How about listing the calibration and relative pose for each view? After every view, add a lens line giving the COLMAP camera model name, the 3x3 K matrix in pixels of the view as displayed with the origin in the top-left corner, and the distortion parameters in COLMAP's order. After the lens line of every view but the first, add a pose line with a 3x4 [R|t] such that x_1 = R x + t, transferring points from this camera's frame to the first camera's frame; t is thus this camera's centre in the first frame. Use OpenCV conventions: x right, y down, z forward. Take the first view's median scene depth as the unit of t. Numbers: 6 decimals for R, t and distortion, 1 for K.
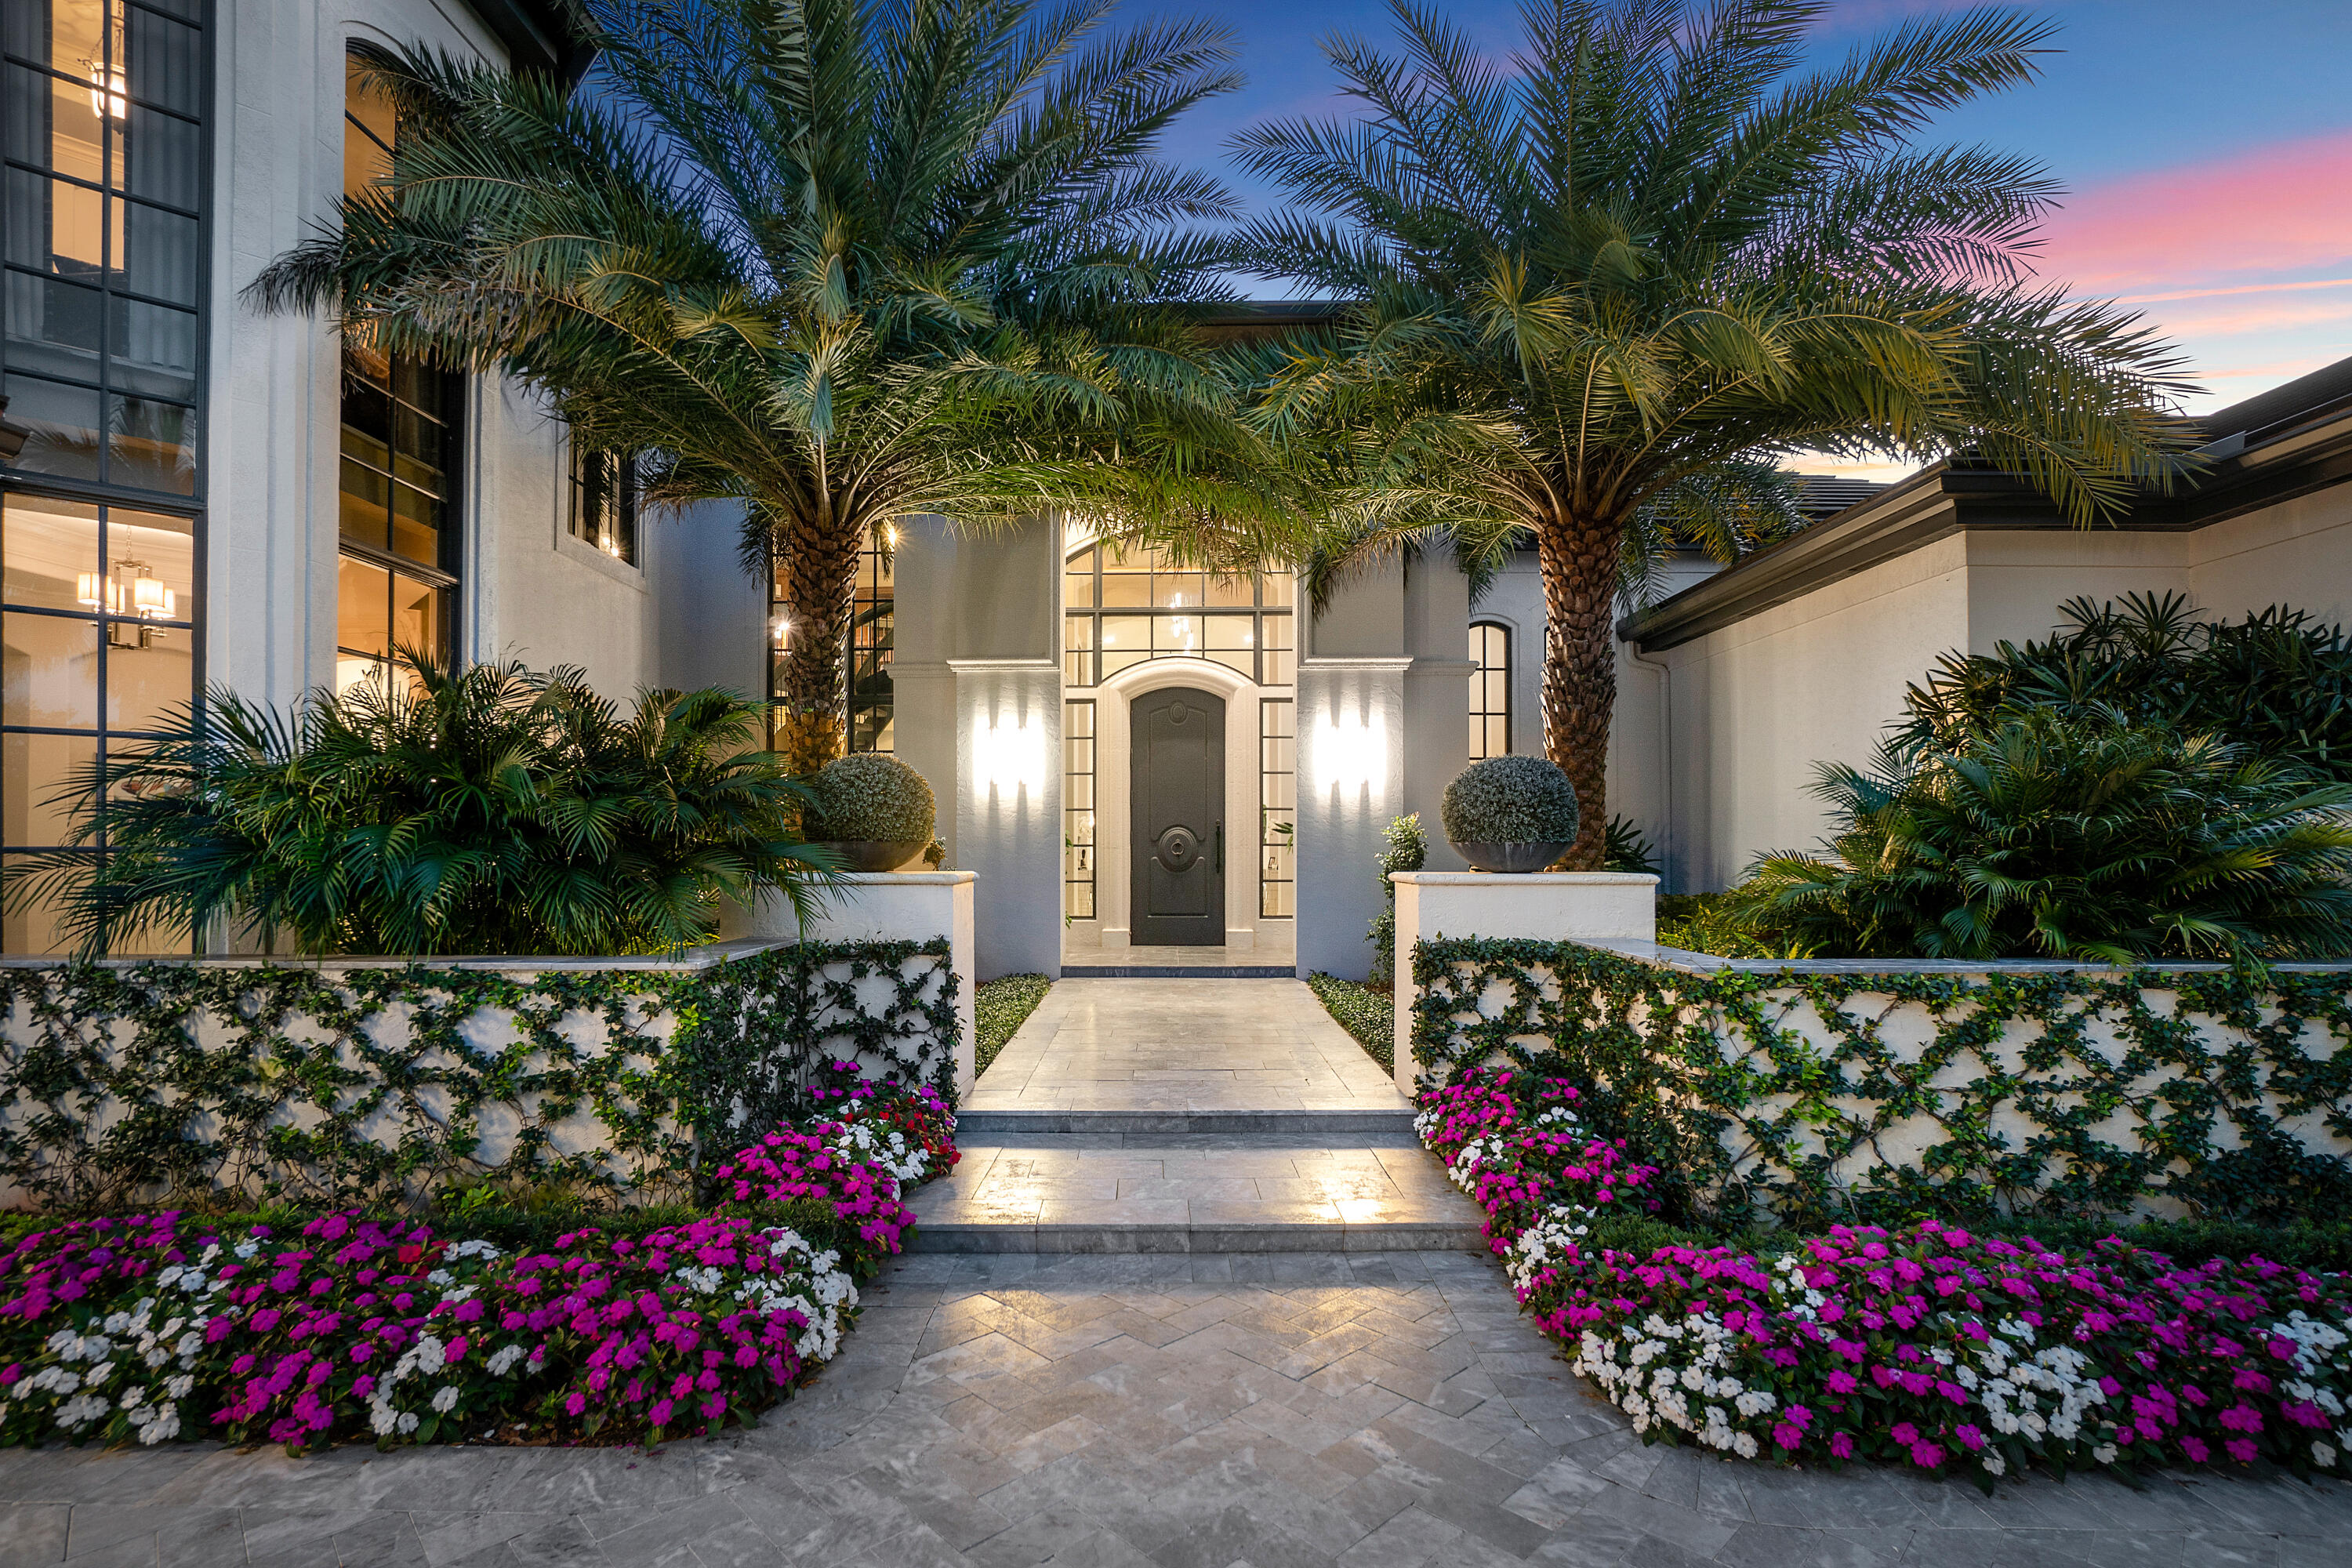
lens RADIAL K [[1169.3, 0, 1230.6], [0, 1169.3, 840.0], [0, 0, 1]] dist [-0.031164, 0.003295]
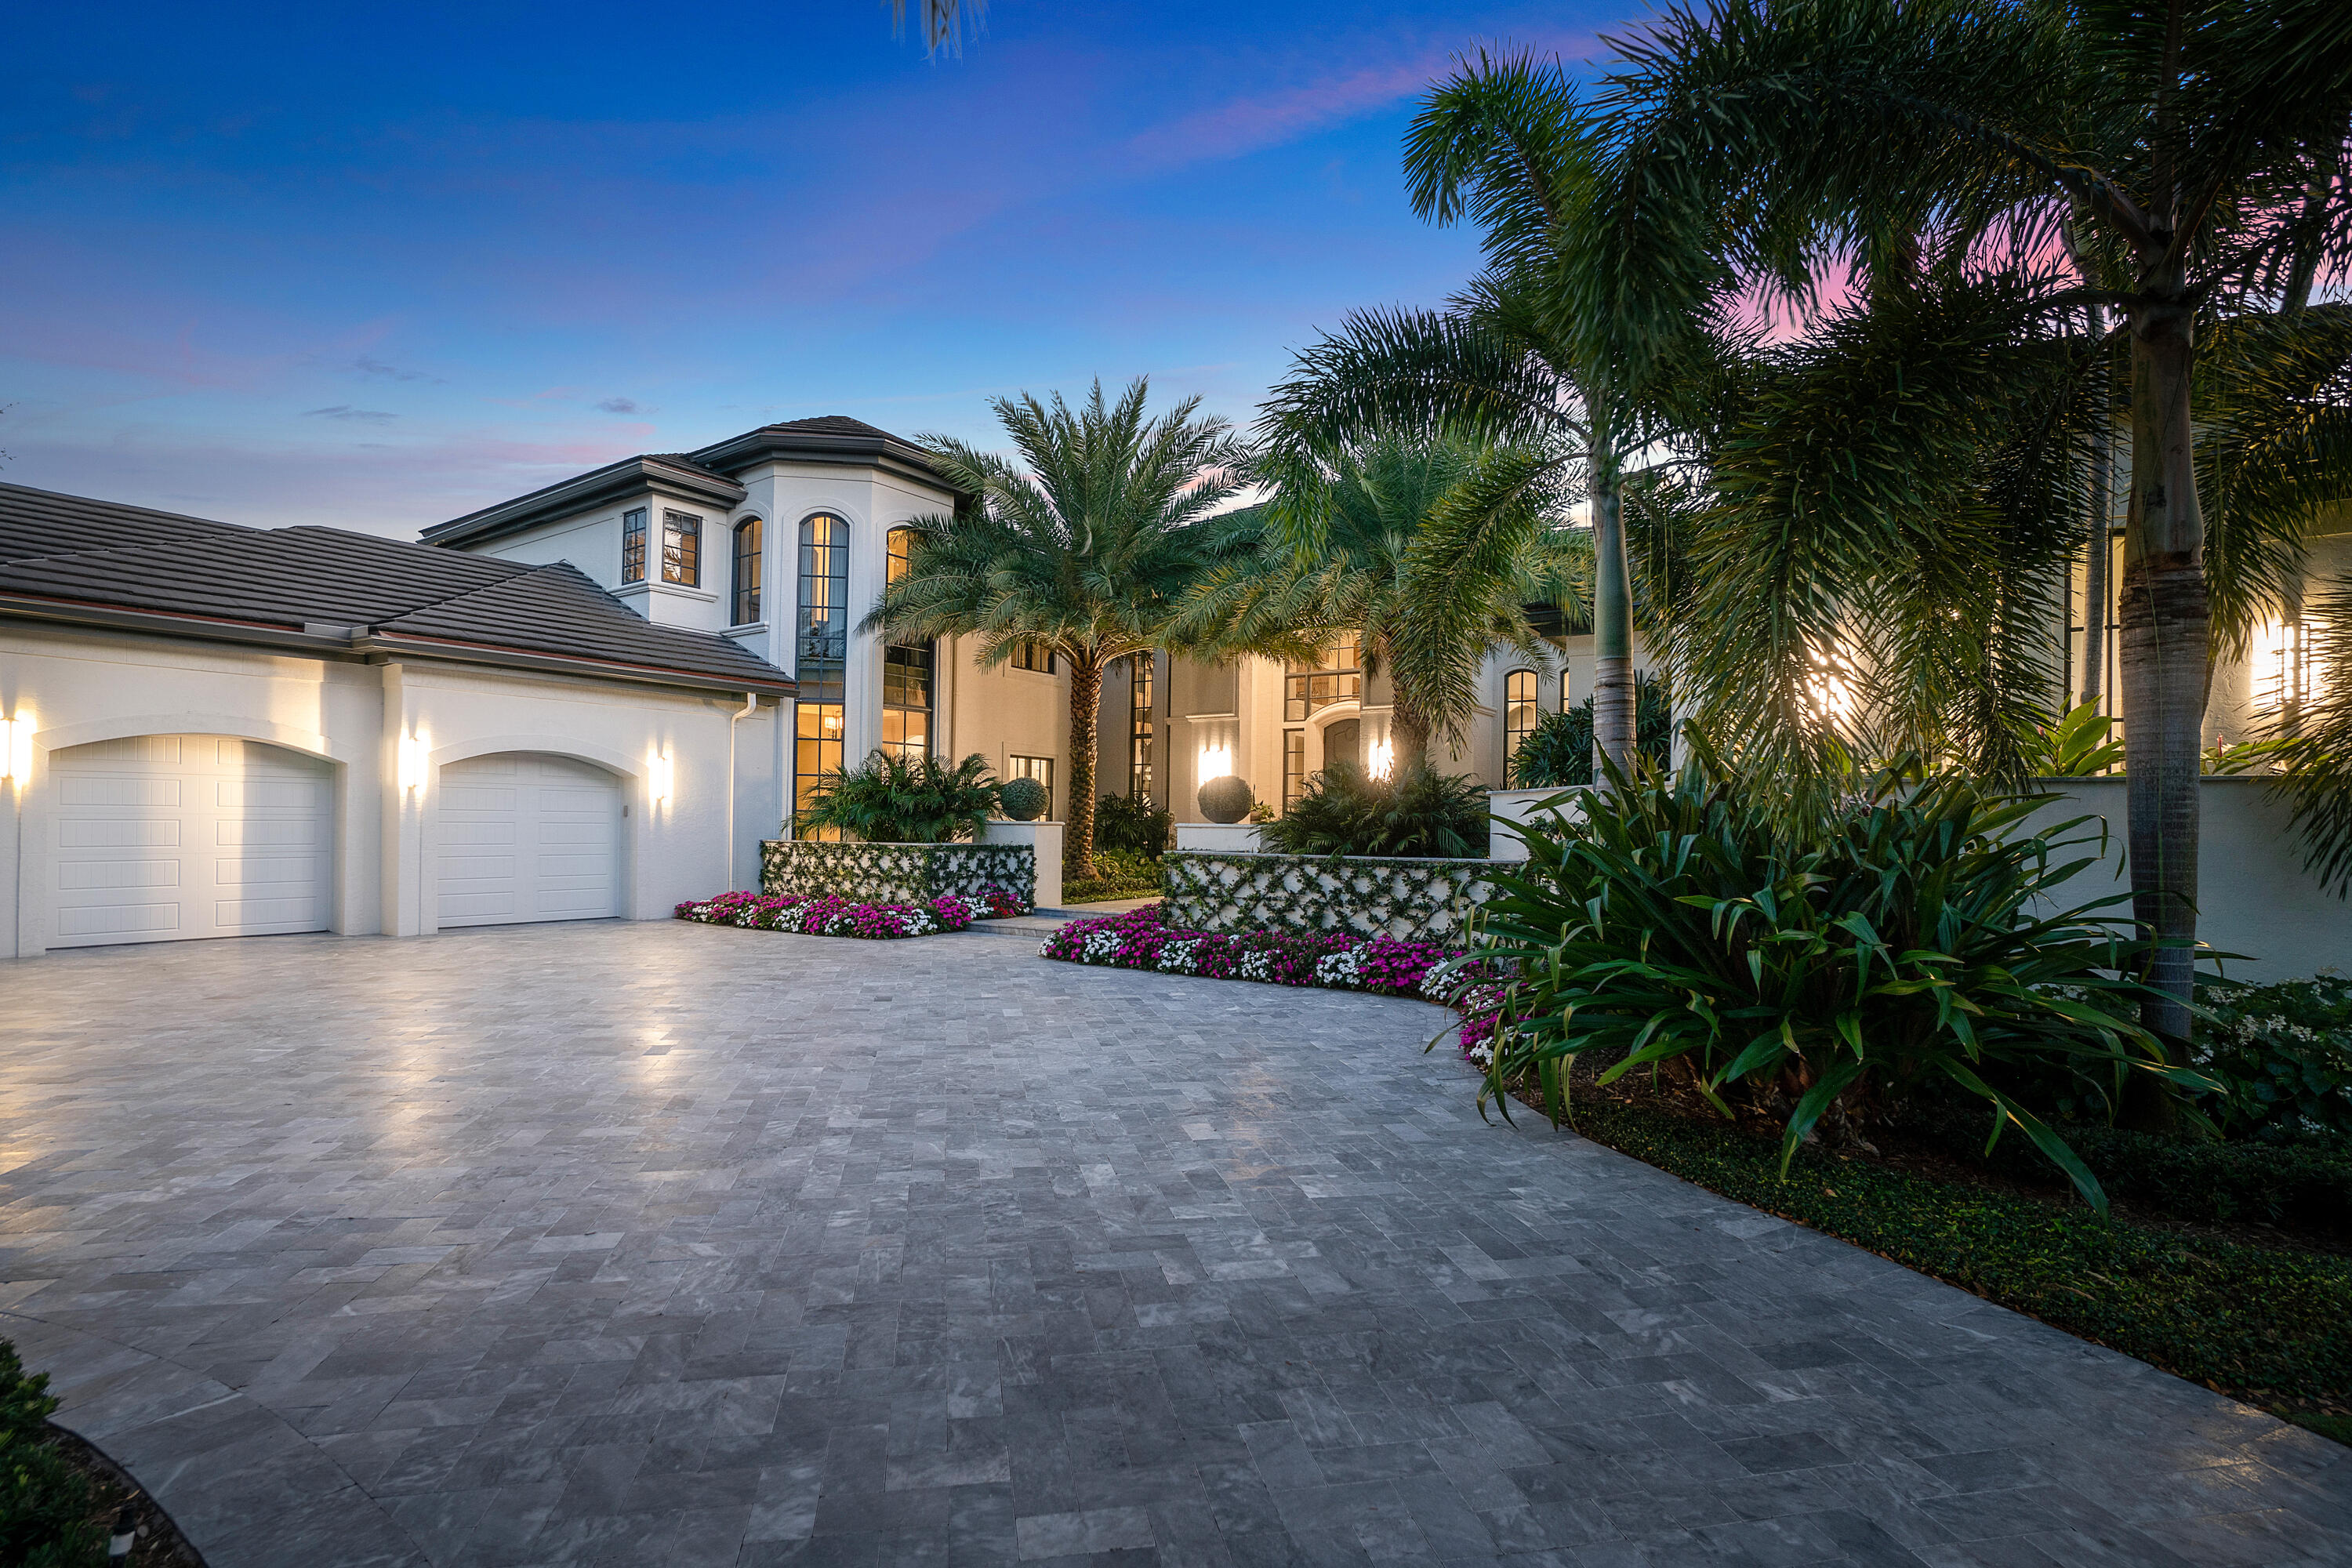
lens RADIAL K [[1132.8, 0, 1167.8], [0, 1132.8, 799.4], [0, 0, 1]] dist [-0.030776, -0.000473]
pose [[0.833256, -0.000940, -0.552887, 1.992097], [-0.009686, 0.999820, -0.016298, 0.023238], [0.552803, 0.018935, 0.833097, -1.397465]]
